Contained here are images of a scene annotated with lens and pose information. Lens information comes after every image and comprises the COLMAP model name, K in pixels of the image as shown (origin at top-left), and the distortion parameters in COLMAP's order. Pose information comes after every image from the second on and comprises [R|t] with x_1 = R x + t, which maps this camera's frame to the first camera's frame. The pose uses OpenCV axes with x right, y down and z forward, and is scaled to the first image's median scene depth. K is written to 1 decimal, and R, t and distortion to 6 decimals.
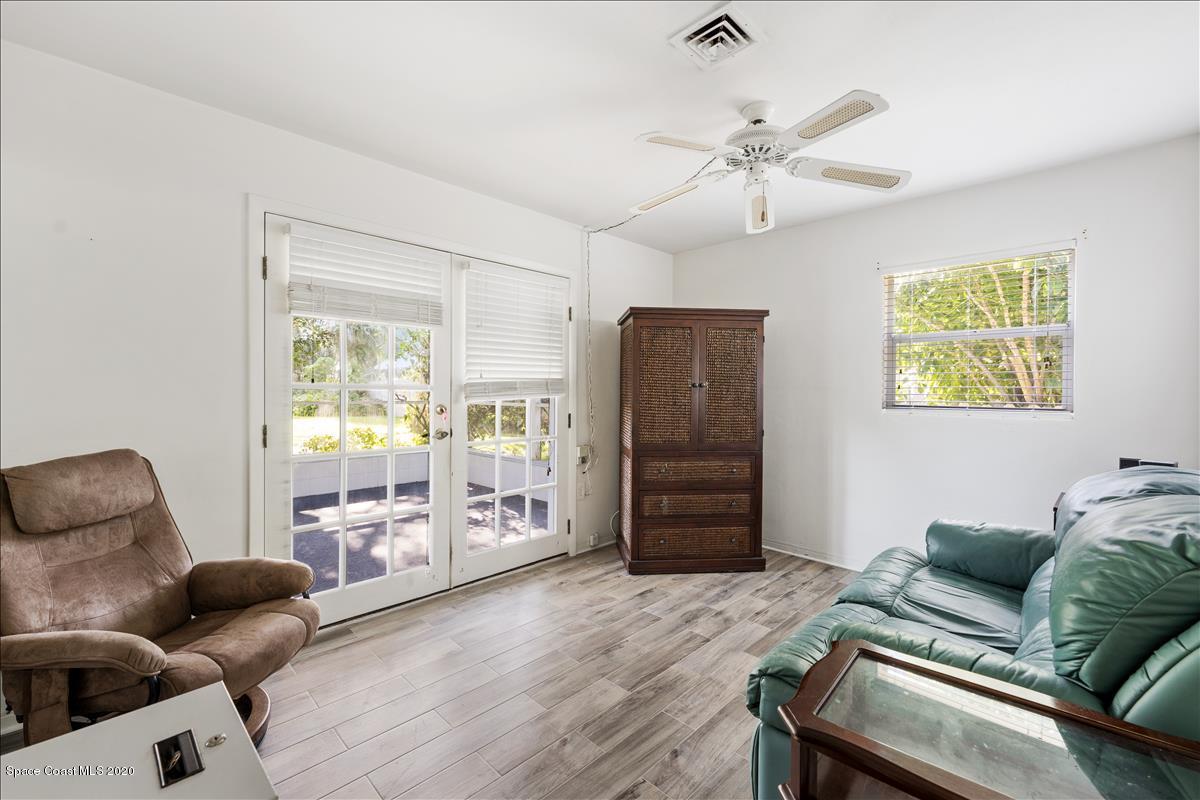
lens RADIAL K [[500.6, 0, 604.5], [0, 500.6, 408.8], [0, 0, 1]] dist [0.001143, -0.000078]
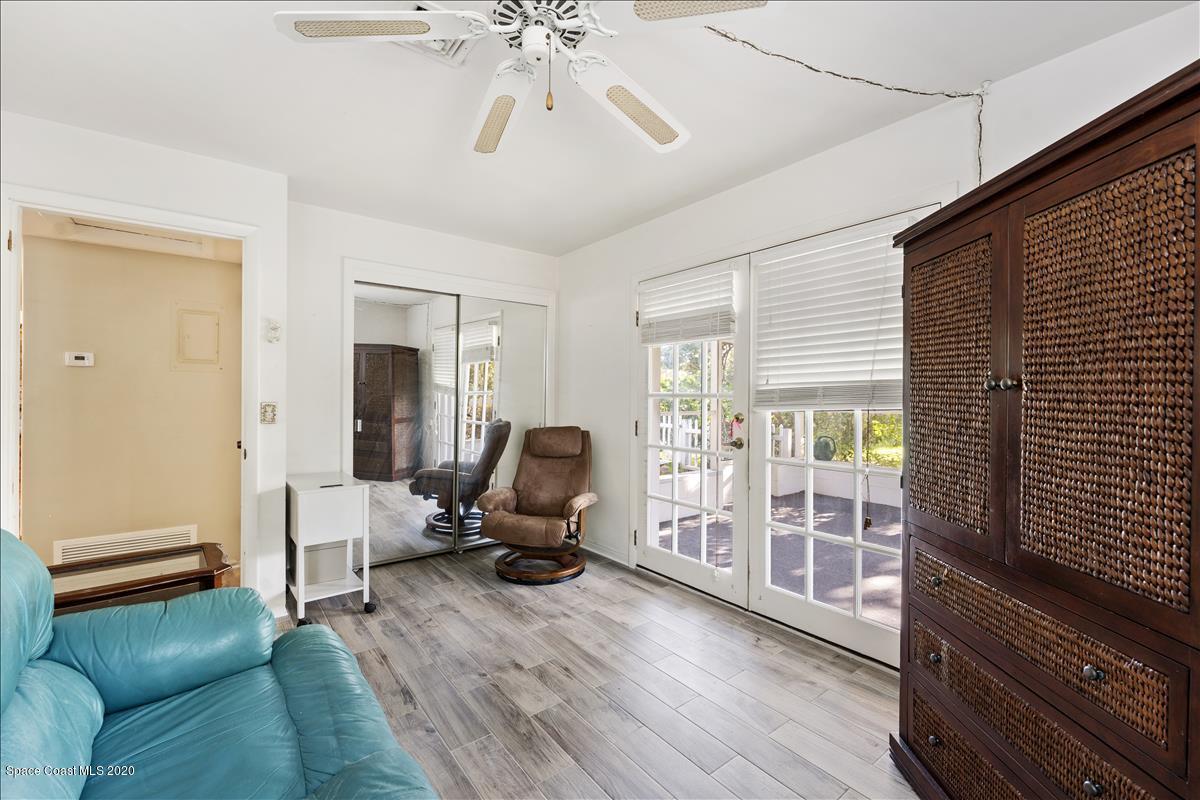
lens RADIAL K [[500.6, 0, 604.5], [0, 500.6, 408.8], [0, 0, 1]] dist [0.001143, -0.000078]
pose [[-0.136121, 0.017471, -0.990538, 0.671708], [-0.041277, 0.998876, 0.023291, -0.028984], [0.989832, 0.044057, -0.135247, 0.867759]]
